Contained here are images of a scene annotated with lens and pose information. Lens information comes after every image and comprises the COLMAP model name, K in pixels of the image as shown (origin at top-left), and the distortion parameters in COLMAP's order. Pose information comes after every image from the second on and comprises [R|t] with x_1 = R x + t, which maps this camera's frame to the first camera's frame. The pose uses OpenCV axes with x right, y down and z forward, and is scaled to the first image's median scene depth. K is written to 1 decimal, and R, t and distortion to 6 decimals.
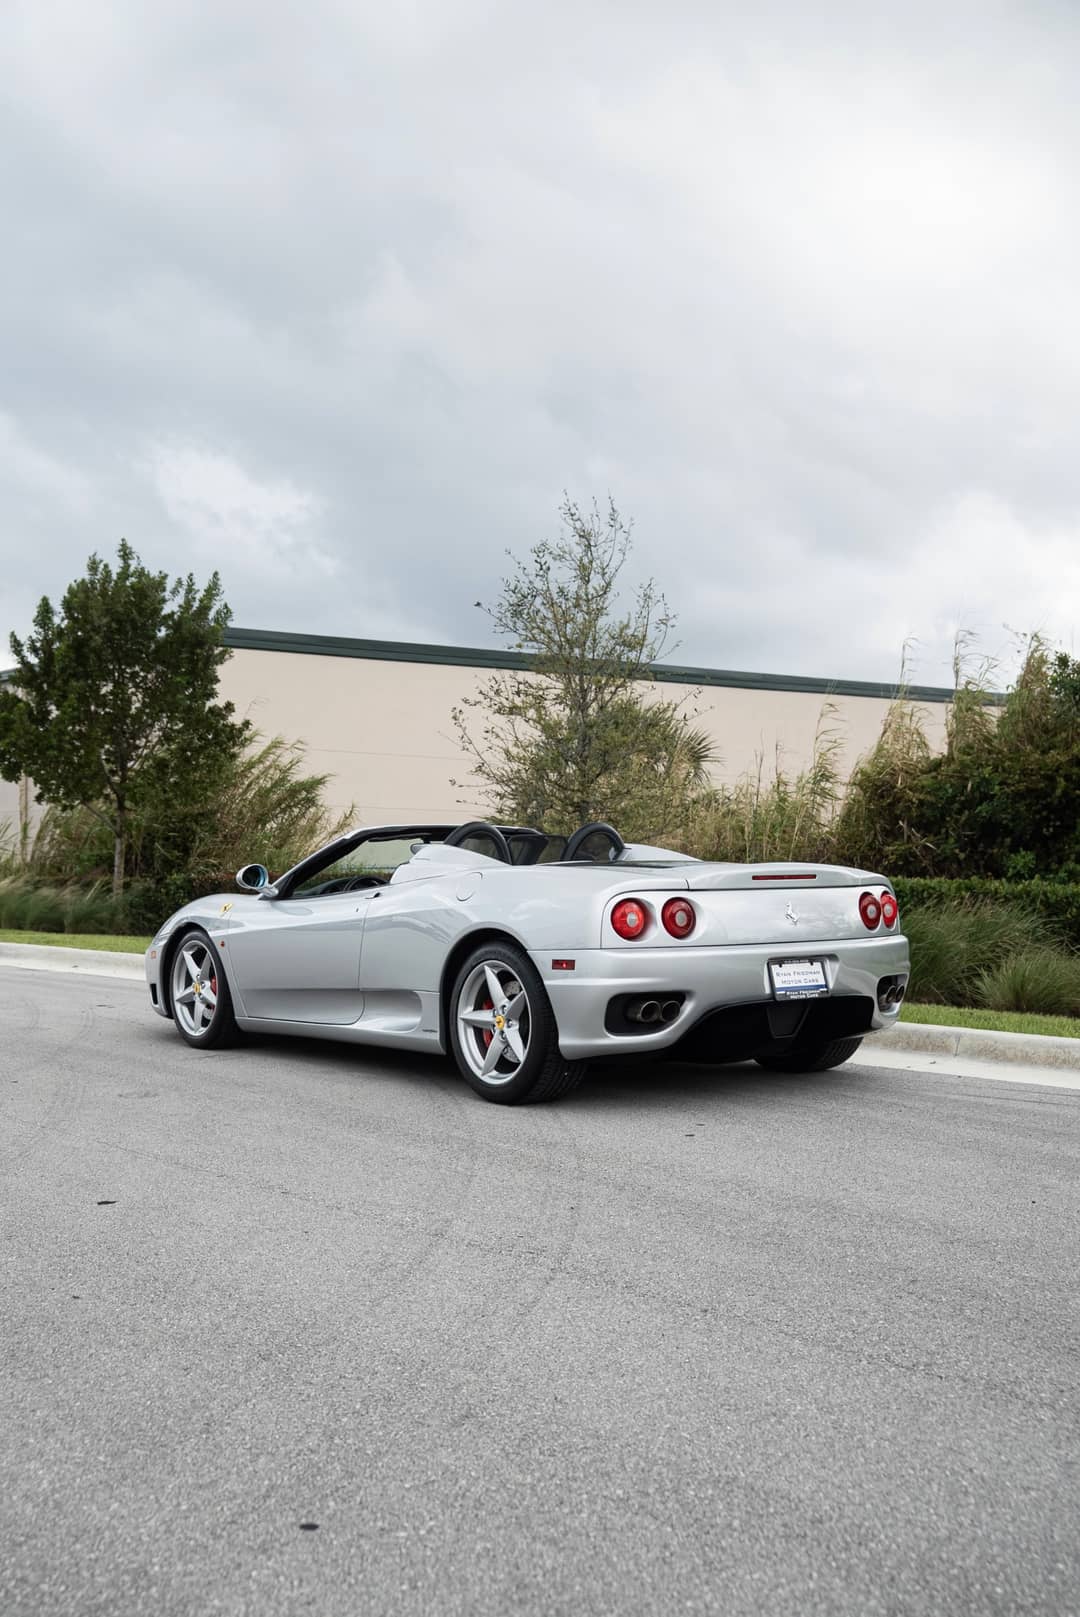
lens RADIAL K [[1741.9, 0, 542.4], [0, 1741.9, 853.1], [0, 0, 1]] dist [-0.005815, 0.042251]
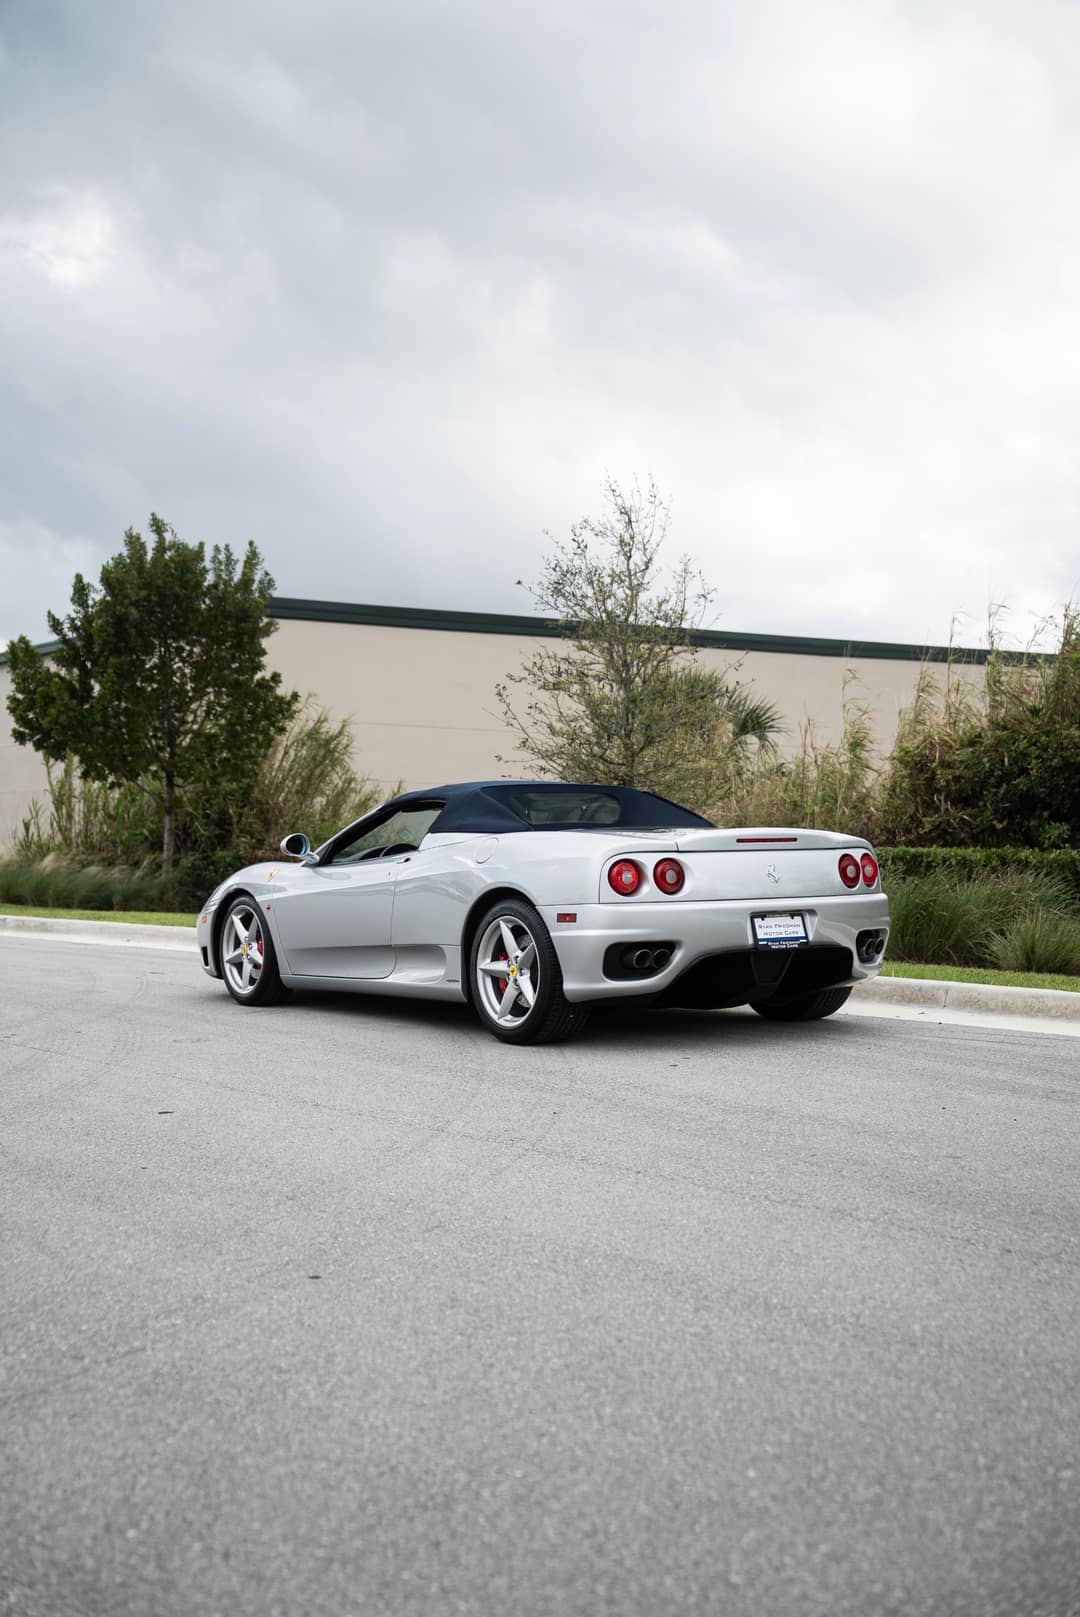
lens RADIAL K [[1870.1, 0, 563.0], [0, 1870.1, 809.8], [0, 0, 1]] dist [0.103149, -0.025798]
pose [[0.999527, -0.006779, -0.030009, 0.035855], [0.006428, 0.999910, -0.011769, 0.006153], [0.030086, 0.011570, 0.999480, -0.165139]]
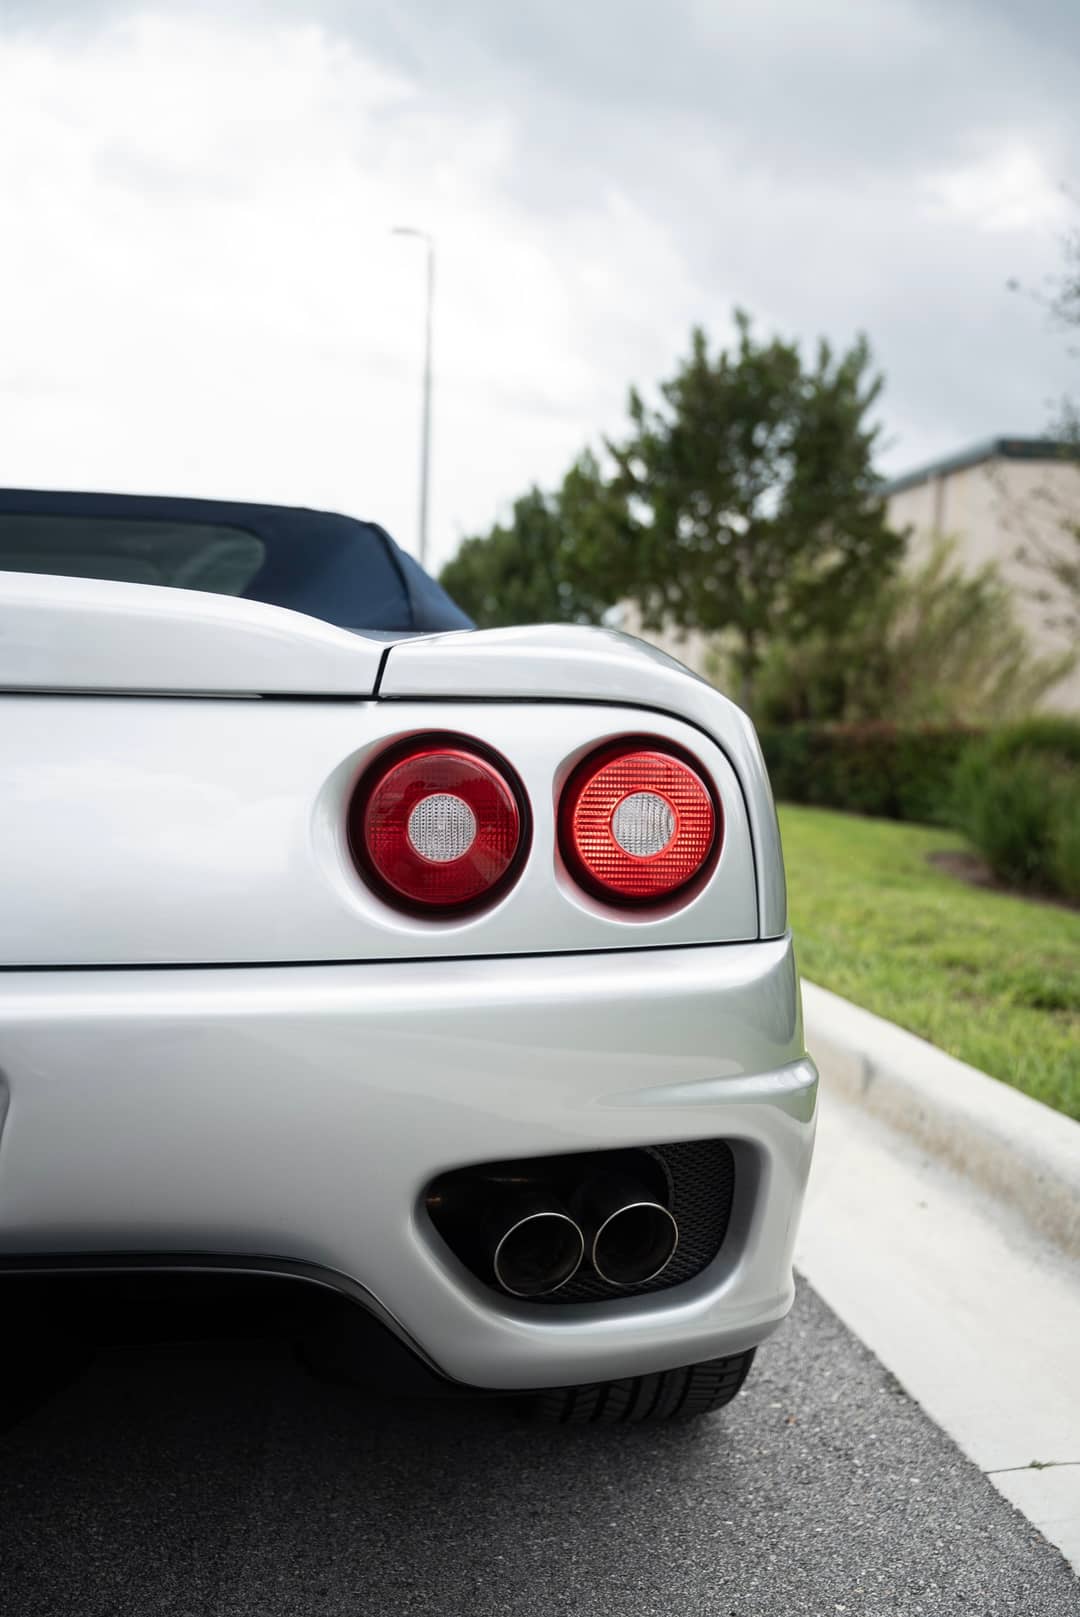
lens RADIAL K [[1733.1, 0, 540.0], [0, 1733.1, 808.5], [0, 0, 1]] dist [0.094594, 0.013737]
pose [[0.856557, 0.048011, -0.513815, 0.256016], [-0.021521, 0.998120, 0.057388, 0.016415], [0.515604, -0.038099, 0.855980, 0.709094]]
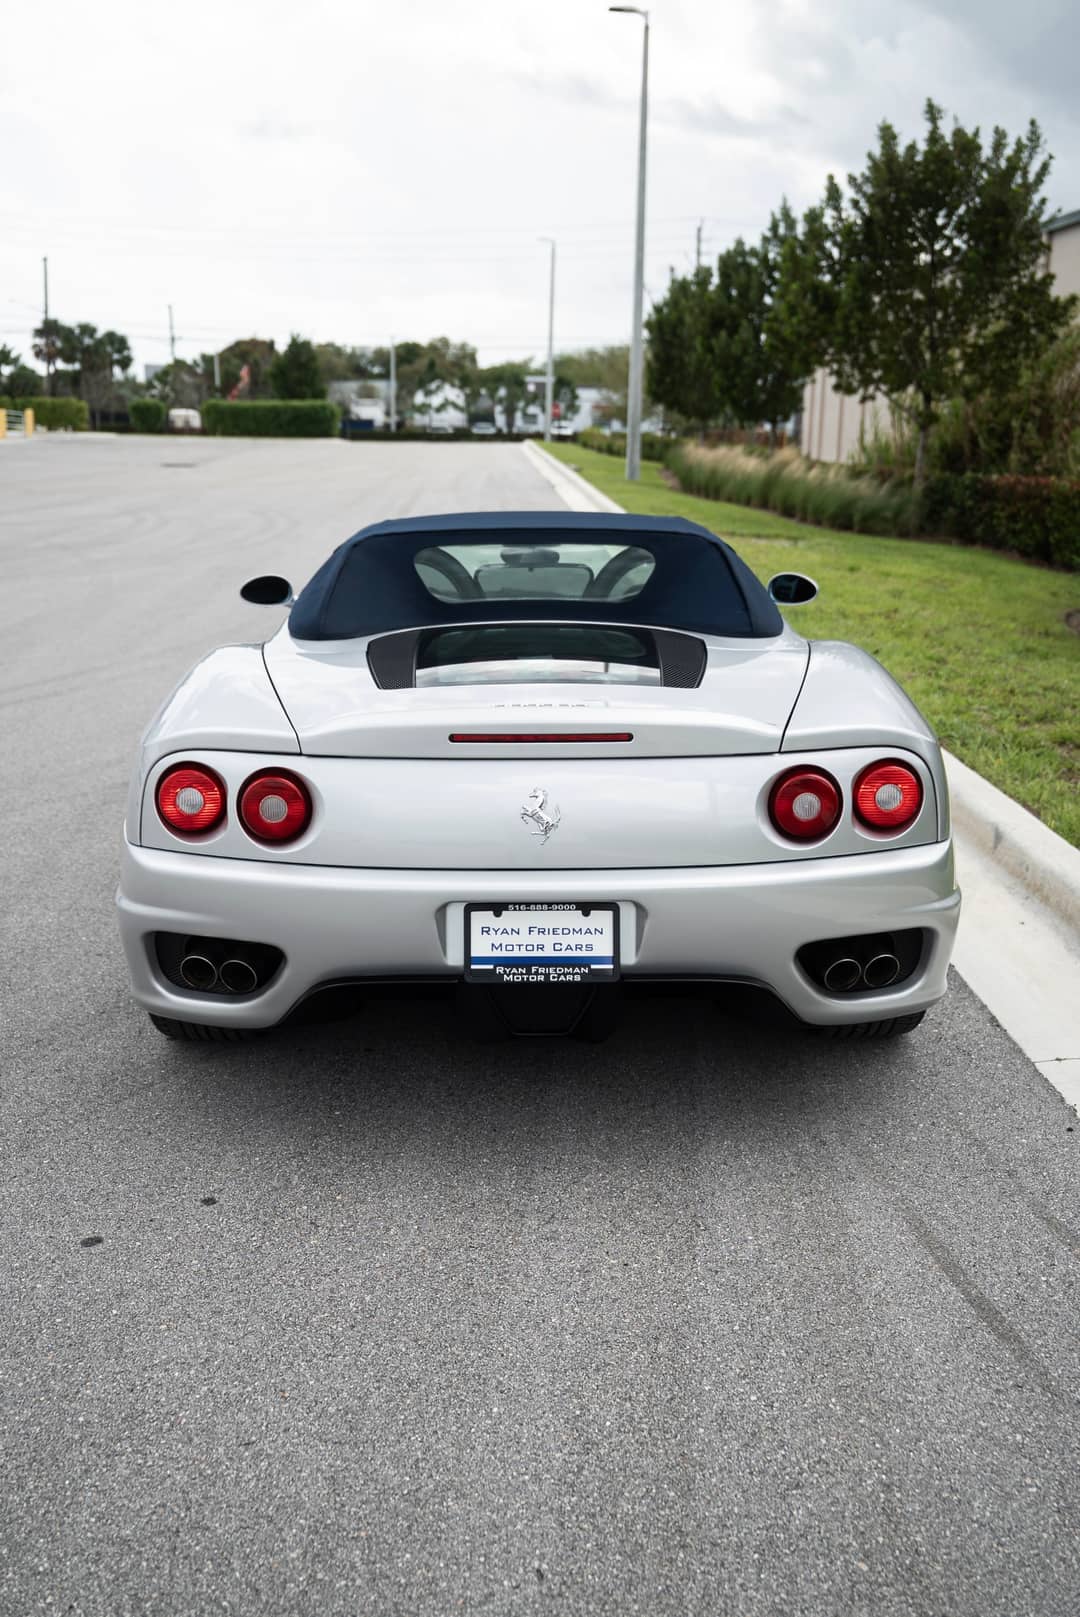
lens RADIAL K [[1528.1, 0, 540.0], [0, 1528.1, 808.5], [0, 0, 1]] dist [-0.003999, -0.004317]
pose [[0.790146, 0.157108, -0.592441, 0.324734], [0.000133, 0.966546, 0.256494, -0.063889], [0.612918, -0.202747, 0.763692, 0.535263]]
